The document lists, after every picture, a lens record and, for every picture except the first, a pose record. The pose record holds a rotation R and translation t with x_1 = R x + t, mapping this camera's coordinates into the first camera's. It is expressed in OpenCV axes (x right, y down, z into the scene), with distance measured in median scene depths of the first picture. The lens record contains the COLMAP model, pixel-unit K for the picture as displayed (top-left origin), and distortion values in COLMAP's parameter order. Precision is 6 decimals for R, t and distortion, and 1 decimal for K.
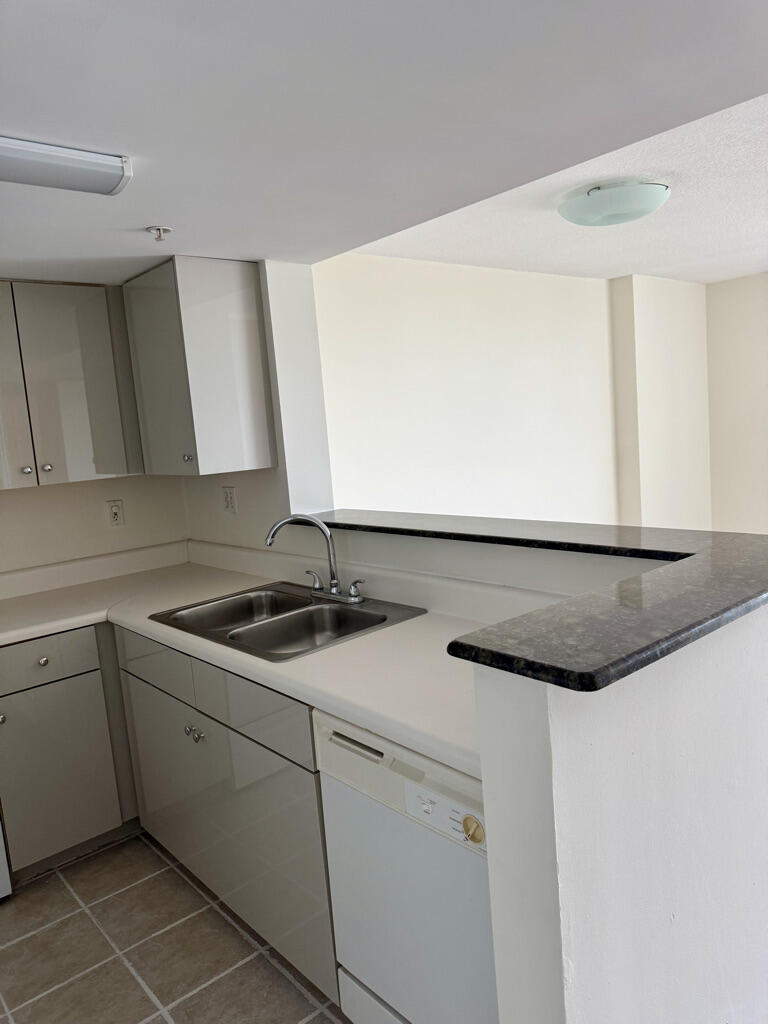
lens RADIAL K [[724.2, 0, 382.1], [0, 724.2, 508.7], [0, 0, 1]] dist [0.081046, -0.104156]
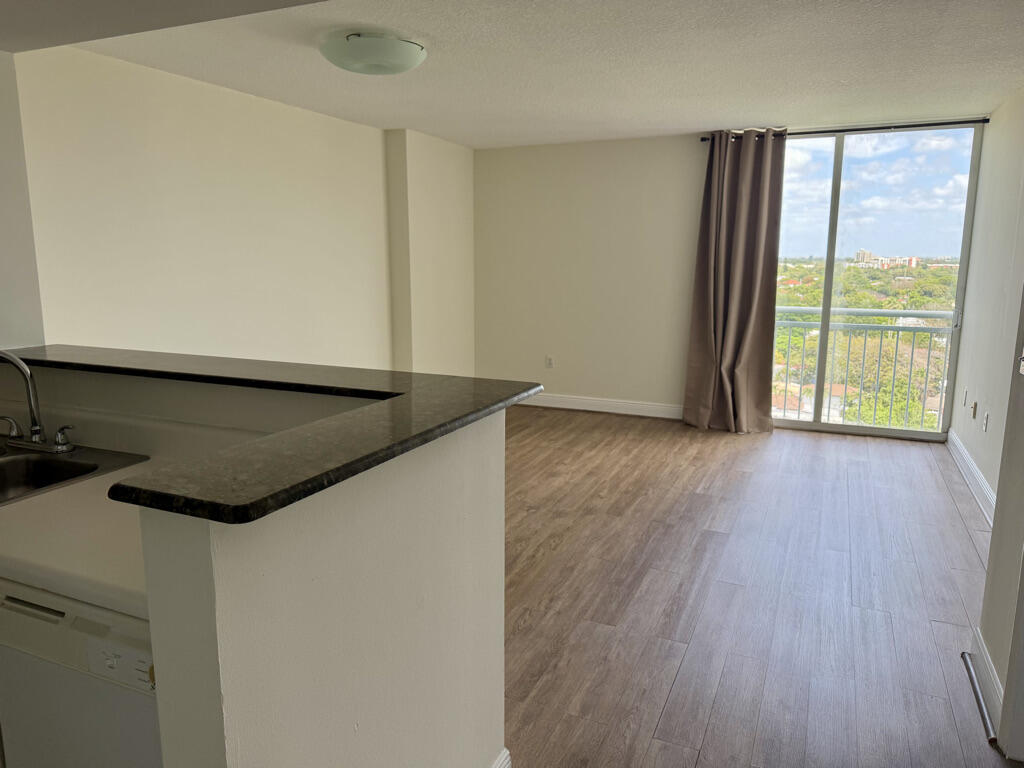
lens RADIAL K [[724.2, 0, 507.7], [0, 724.2, 386.0], [0, 0, 1]] dist [0.081046, -0.104156]
pose [[0.904135, 0.004449, 0.427223, 0.073648], [-0.023344, 0.998966, 0.039000, 0.003420], [-0.426608, -0.045234, 0.903305, -0.033248]]
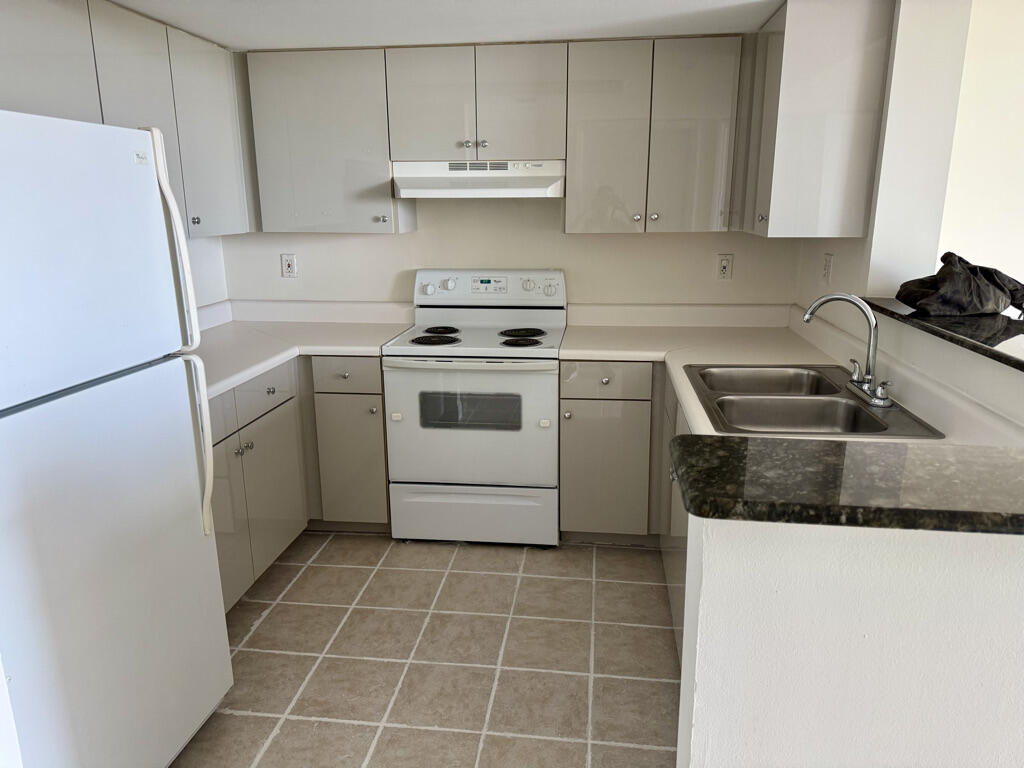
lens RADIAL K [[725.0, 0, 507.7], [0, 725.0, 385.1], [0, 0, 1]] dist [0.164328, -0.303113]
pose [[0.663099, 0.255867, -0.703443, 0.305013], [-0.132871, 0.965074, 0.225781, -0.037827], [0.736644, -0.056248, 0.673937, 0.079499]]
